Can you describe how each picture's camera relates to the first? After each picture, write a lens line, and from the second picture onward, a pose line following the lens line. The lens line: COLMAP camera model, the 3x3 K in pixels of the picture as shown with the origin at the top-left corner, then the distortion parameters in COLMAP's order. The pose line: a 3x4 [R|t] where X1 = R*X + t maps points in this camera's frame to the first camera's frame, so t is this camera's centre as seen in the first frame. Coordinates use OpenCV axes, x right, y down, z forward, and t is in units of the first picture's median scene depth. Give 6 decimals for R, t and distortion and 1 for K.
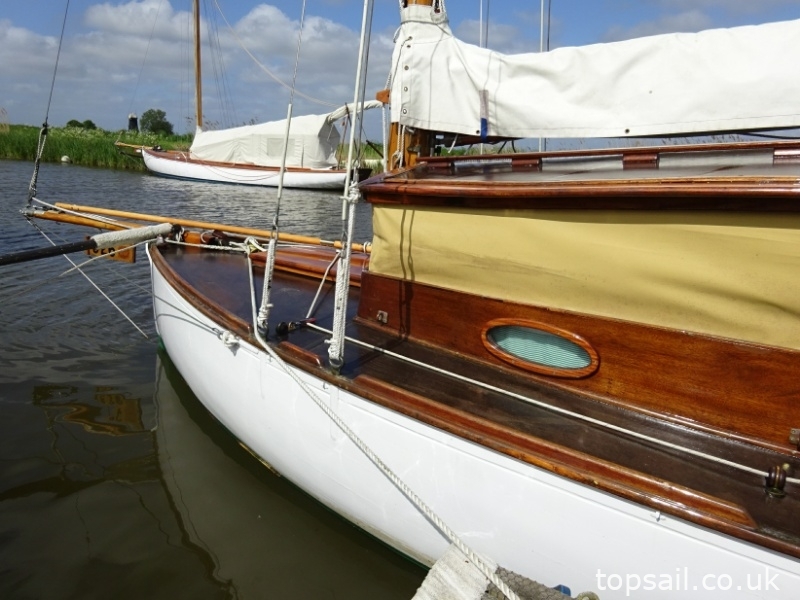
lens RADIAL K [[610.8, 0, 397.8], [0, 610.8, 289.6], [0, 0, 1]] dist [0.002322, -0.001031]
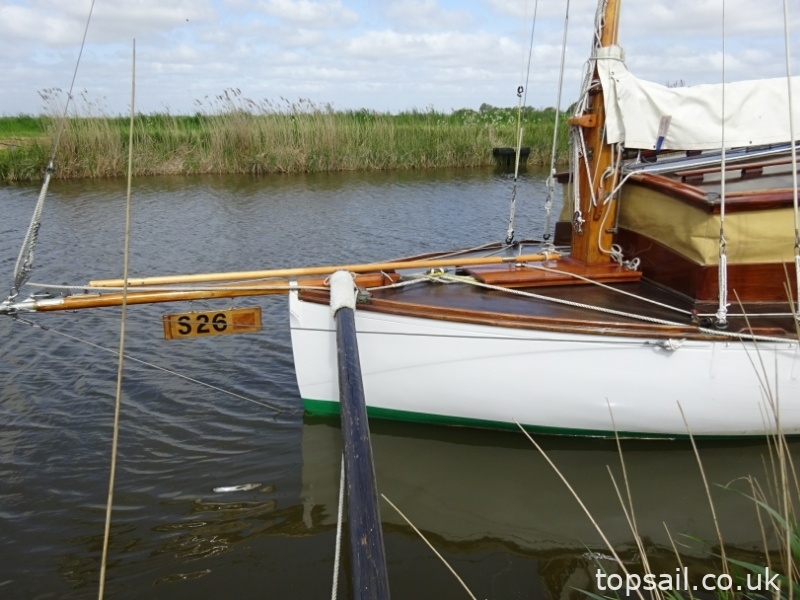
lens RADIAL K [[610.8, 0, 397.8], [0, 610.8, 289.6], [0, 0, 1]] dist [0.002322, -0.001031]
pose [[0.688696, -0.242660, 0.683238, -1.271232], [0.193825, 0.969654, 0.149010, -0.270269], [-0.698663, 0.029806, 0.714830, 0.462219]]
